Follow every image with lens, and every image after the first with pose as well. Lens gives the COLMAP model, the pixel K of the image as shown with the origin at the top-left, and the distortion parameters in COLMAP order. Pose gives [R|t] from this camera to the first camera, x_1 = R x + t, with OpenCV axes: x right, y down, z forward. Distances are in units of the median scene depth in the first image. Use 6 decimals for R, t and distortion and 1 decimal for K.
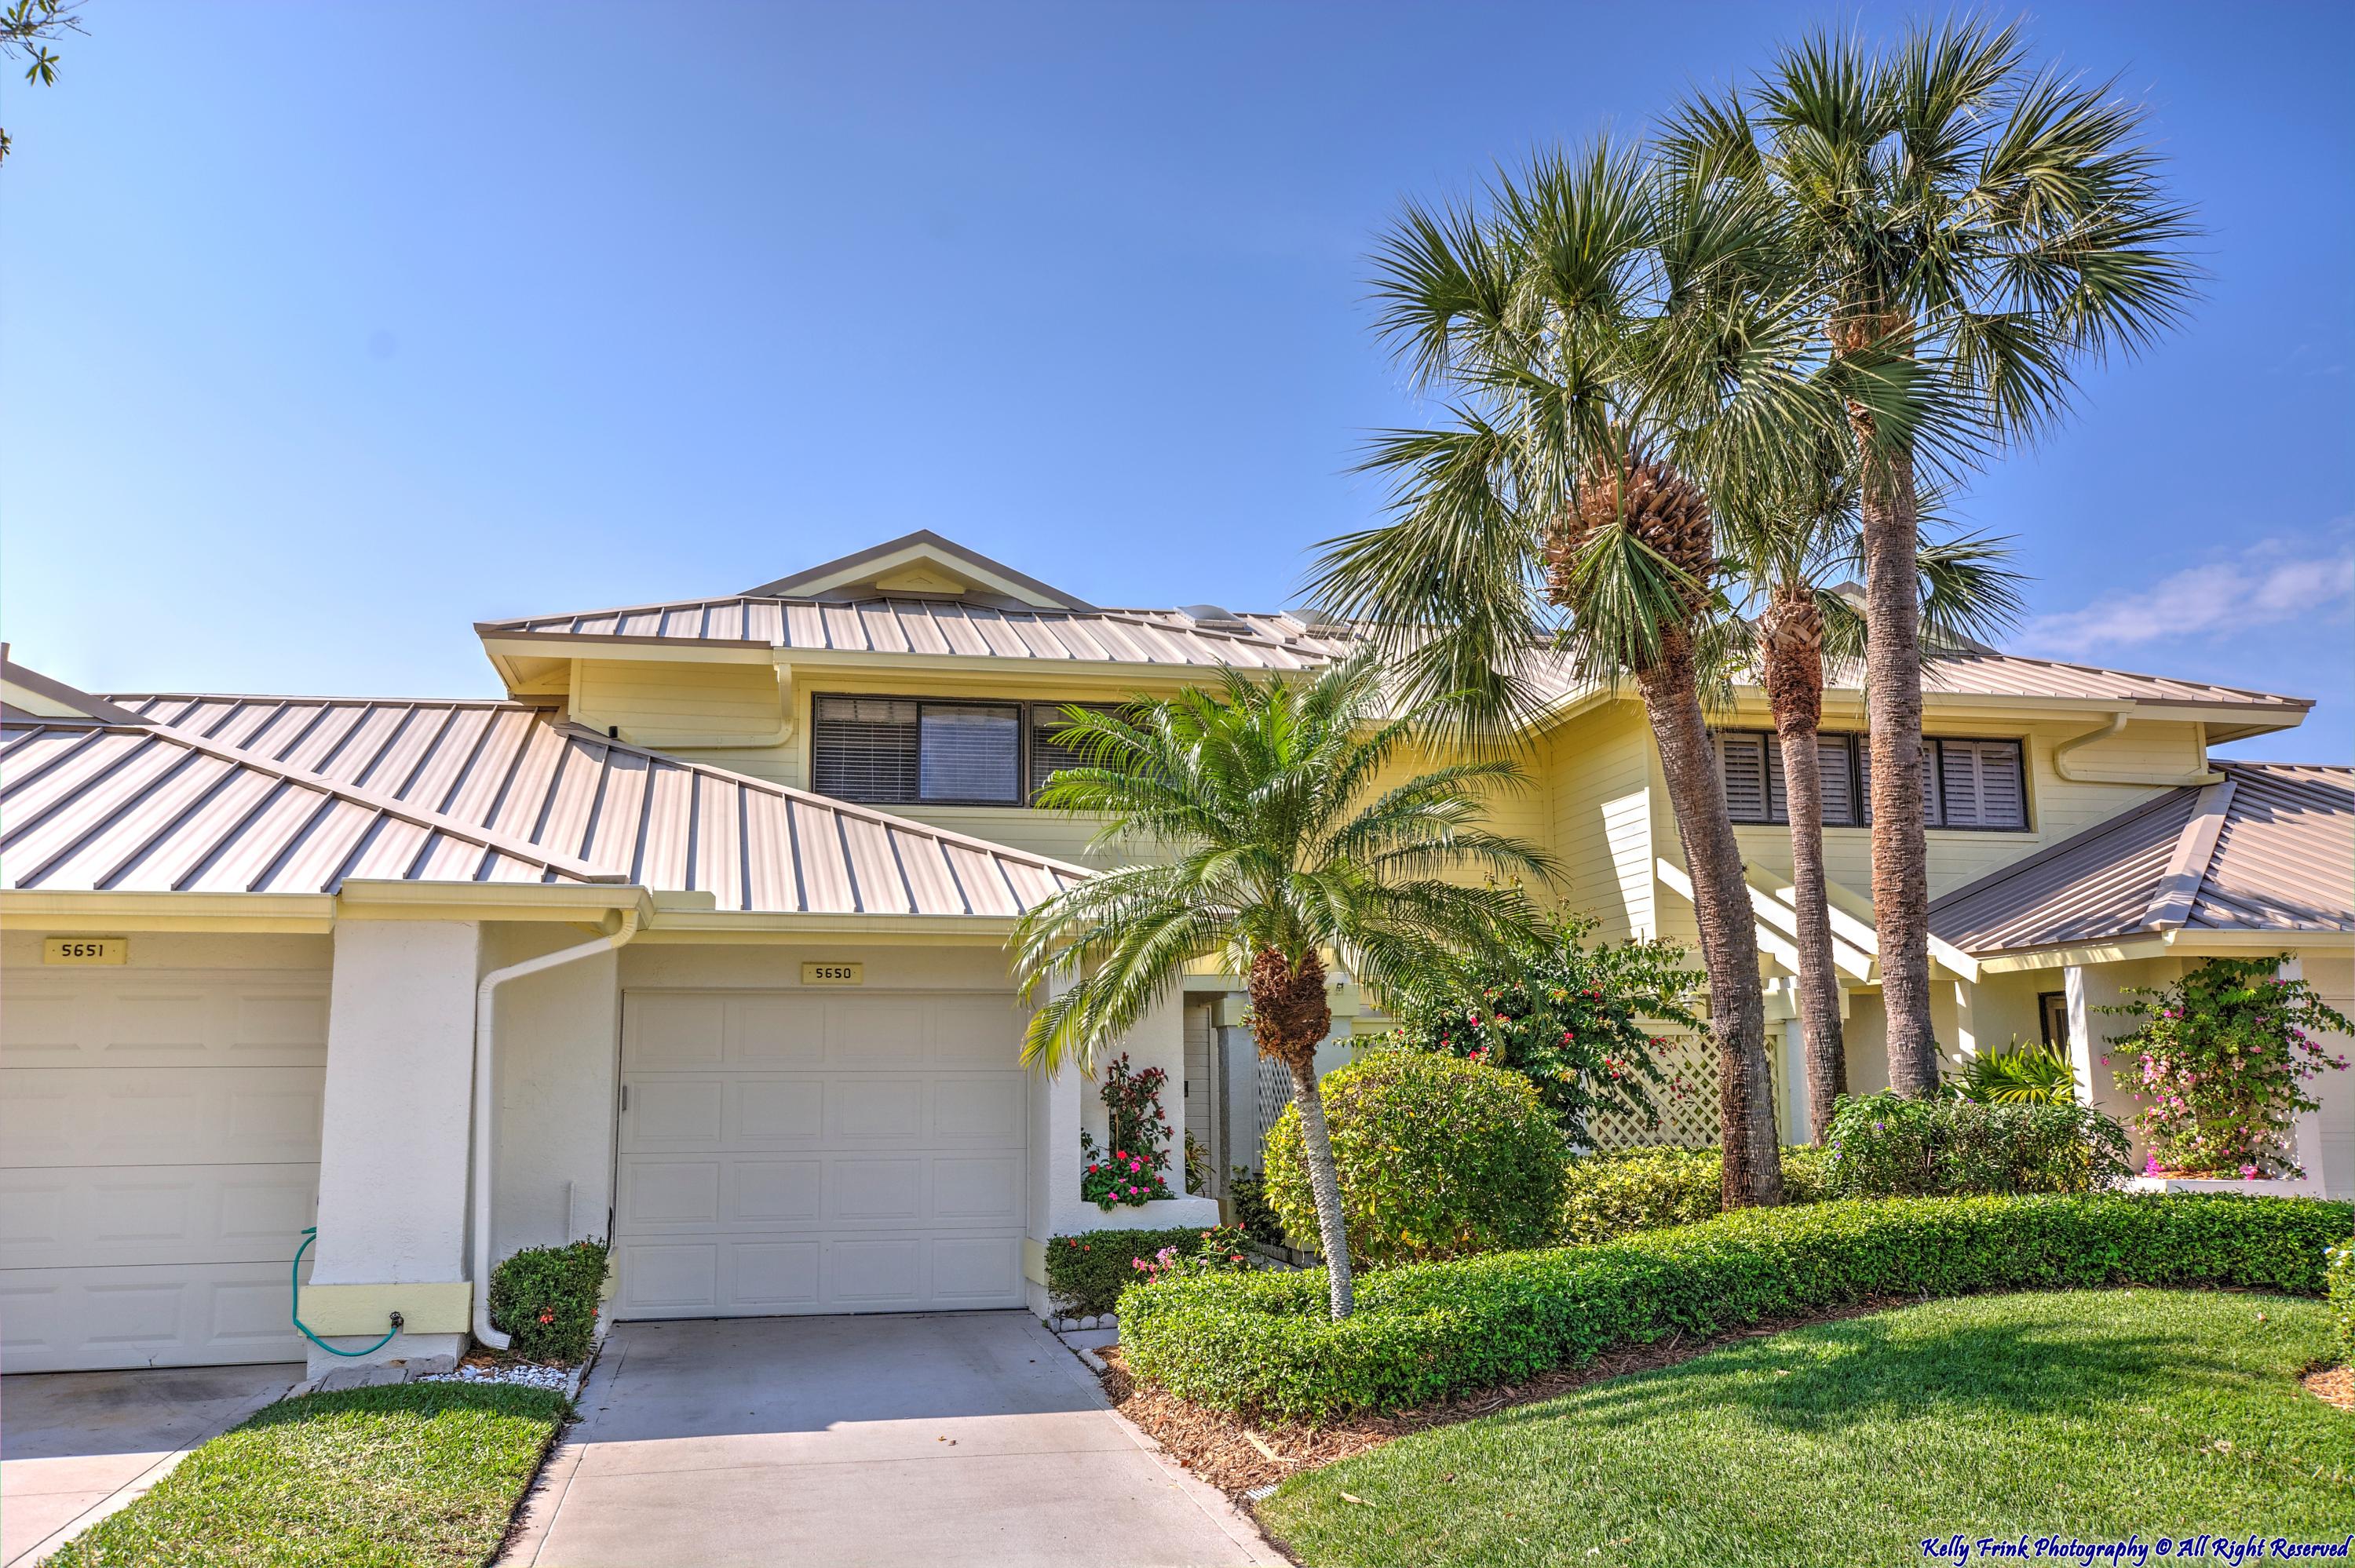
lens RADIAL K [[1887.5, 0, 1181.3], [0, 1887.5, 822.9], [0, 0, 1]] dist [0.014820, 0.007256]
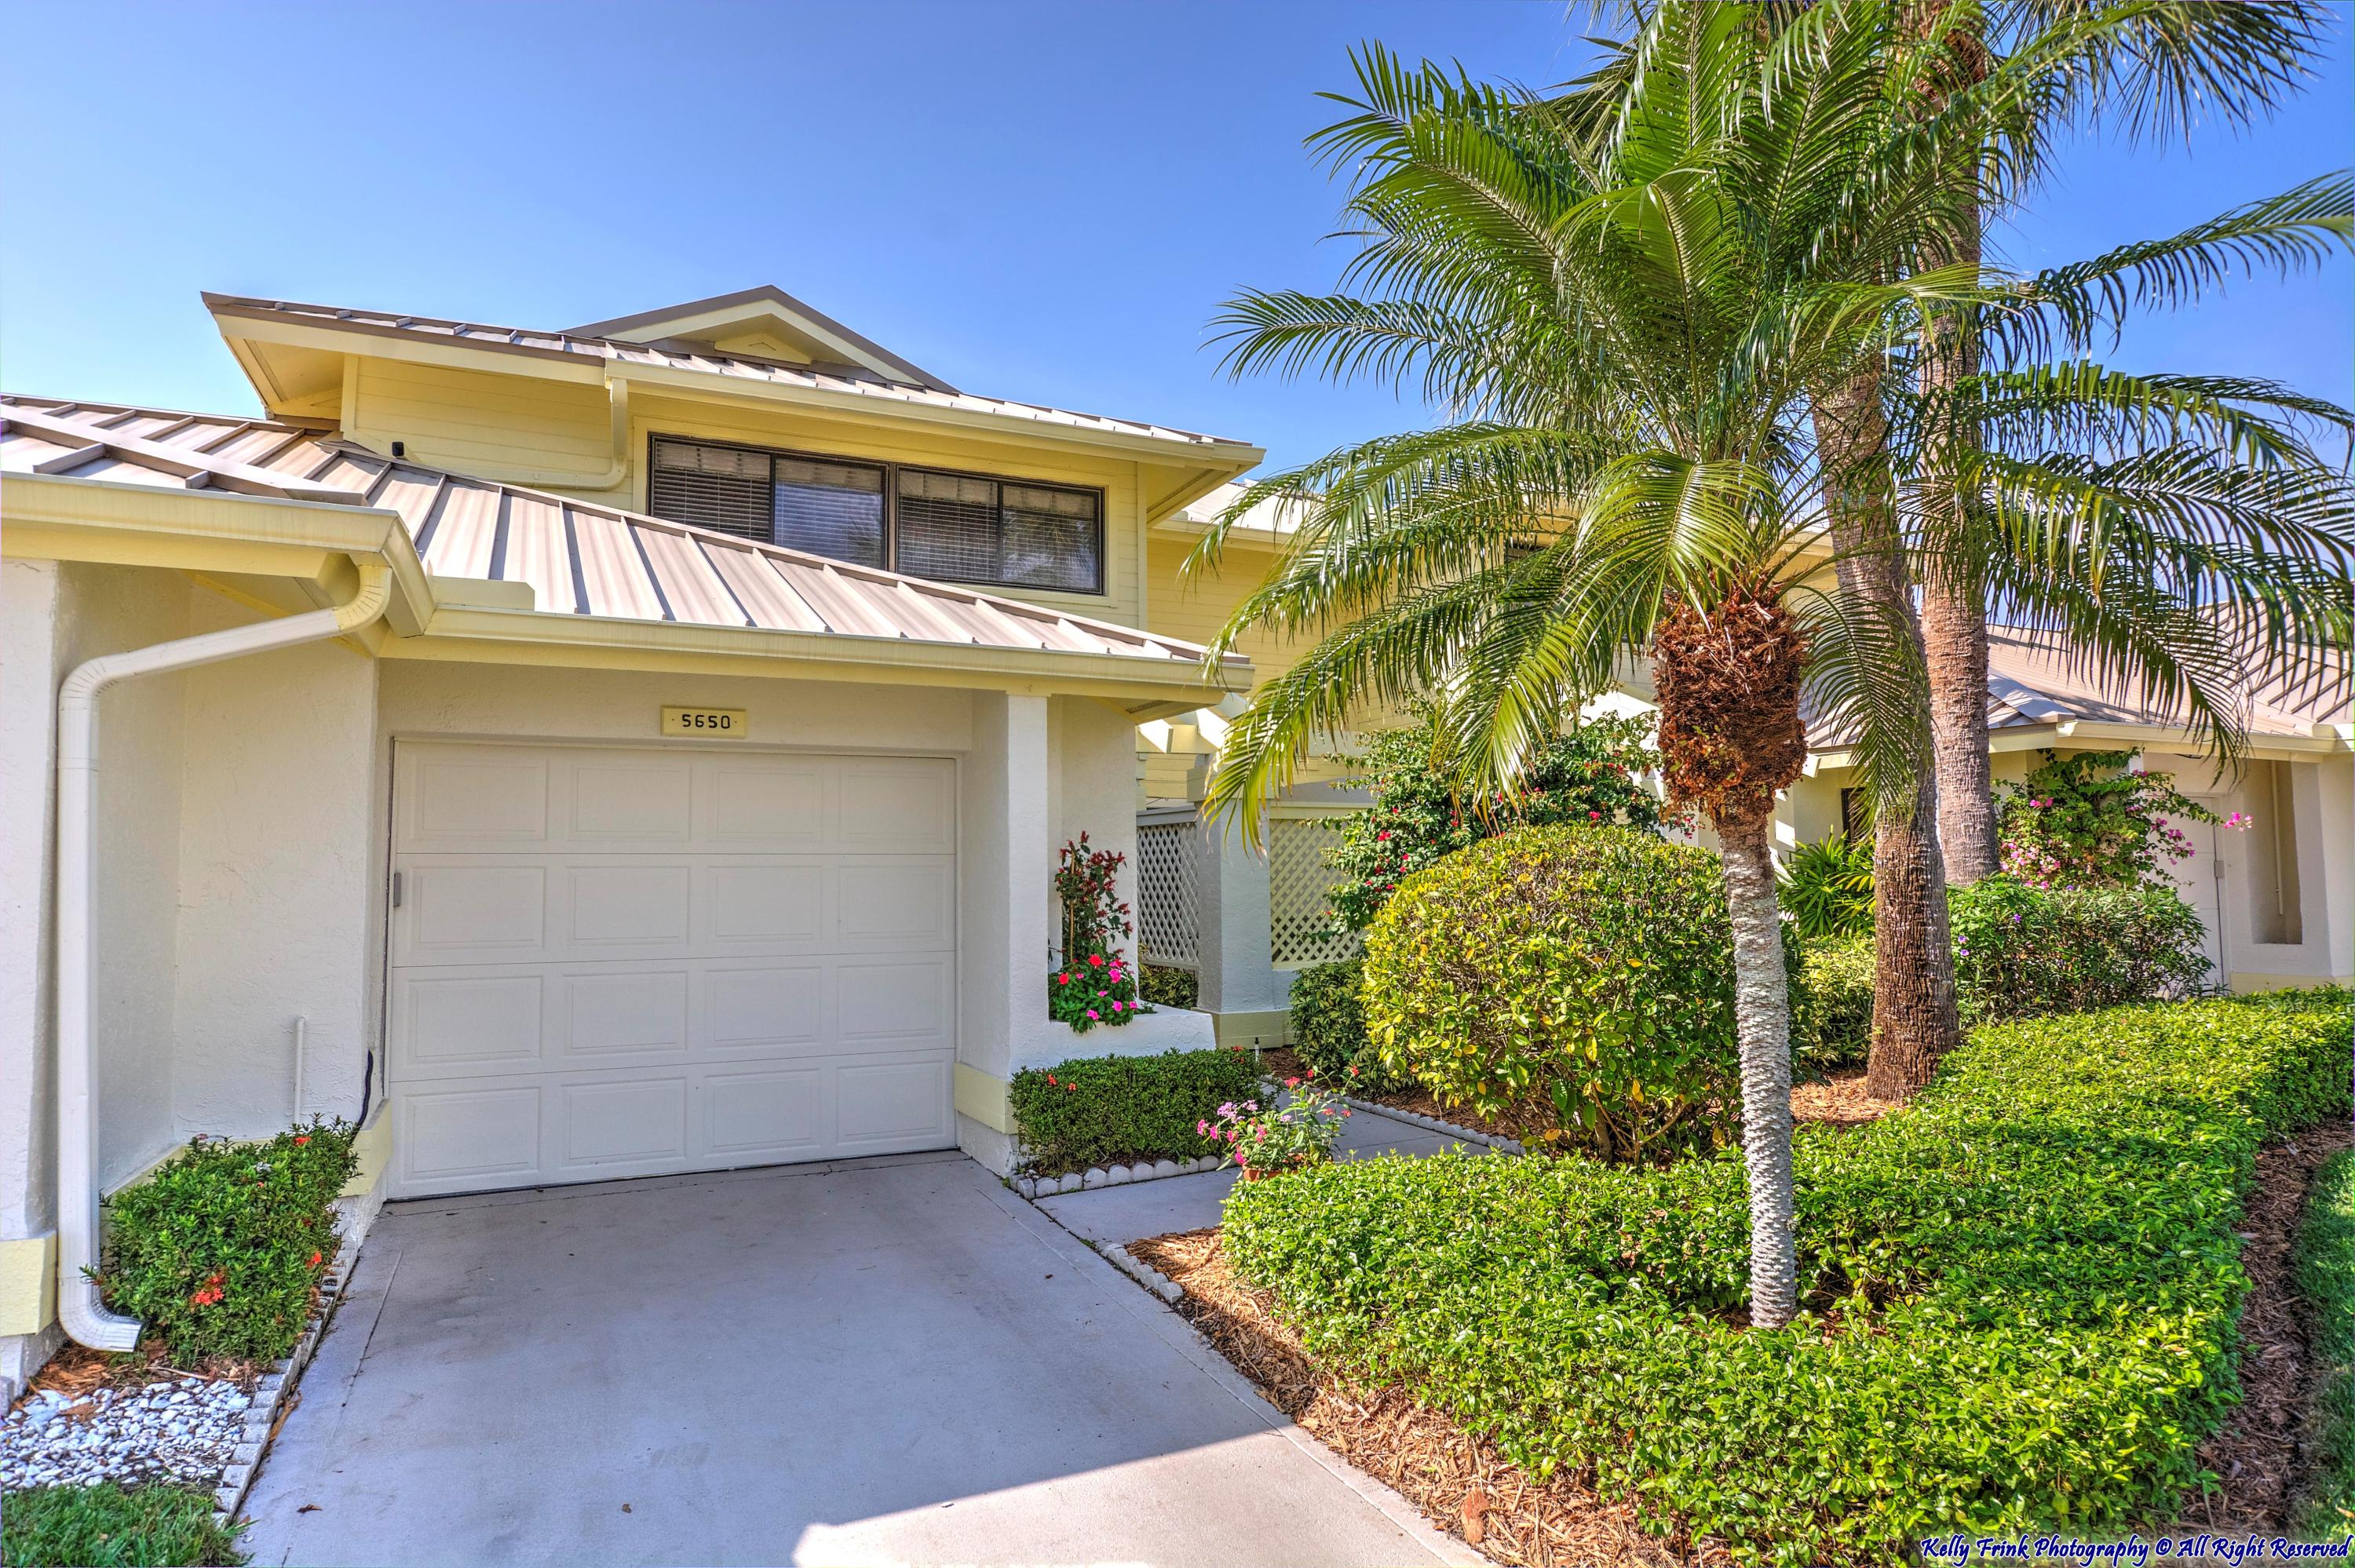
lens RADIAL K [[1331.0, 0, 1187.8], [0, 1331.0, 793.7], [0, 0, 1]] dist [-0.008429, 0.000014]
pose [[0.975979, 0.012456, 0.217507, -0.113351], [-0.028950, 0.996926, 0.072811, 0.064489], [-0.215931, -0.077359, 0.973339, 0.451783]]
